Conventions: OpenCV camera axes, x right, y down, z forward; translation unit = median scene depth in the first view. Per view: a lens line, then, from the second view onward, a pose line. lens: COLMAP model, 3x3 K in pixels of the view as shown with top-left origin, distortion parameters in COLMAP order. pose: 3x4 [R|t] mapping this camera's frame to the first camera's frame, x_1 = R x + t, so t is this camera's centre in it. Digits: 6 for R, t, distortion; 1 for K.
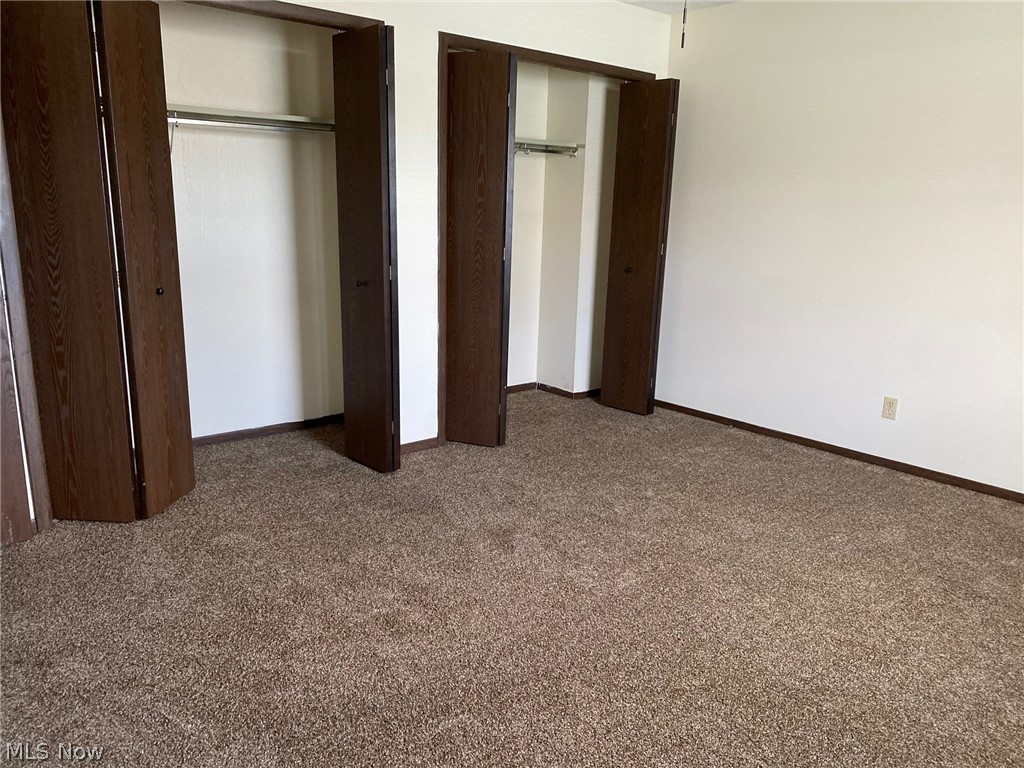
lens RADIAL K [[785.6, 0, 513.1], [0, 785.6, 386.8], [0, 0, 1]] dist [0.056193, -0.059418]
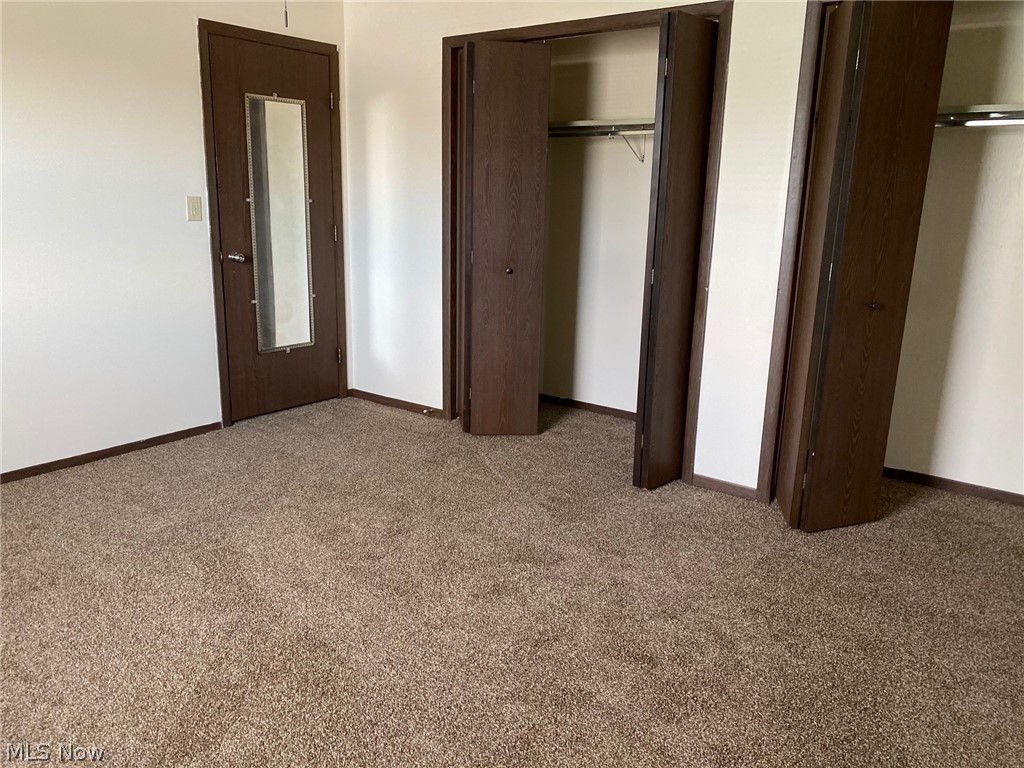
lens RADIAL K [[785.6, 0, 514.1], [0, 785.6, 380.1], [0, 0, 1]] dist [0.056193, -0.059418]
pose [[0.243888, 0.219412, -0.944657, 0.774949], [-0.253134, 0.954706, 0.156393, -0.143306], [0.936185, 0.200983, 0.288382, 0.653201]]
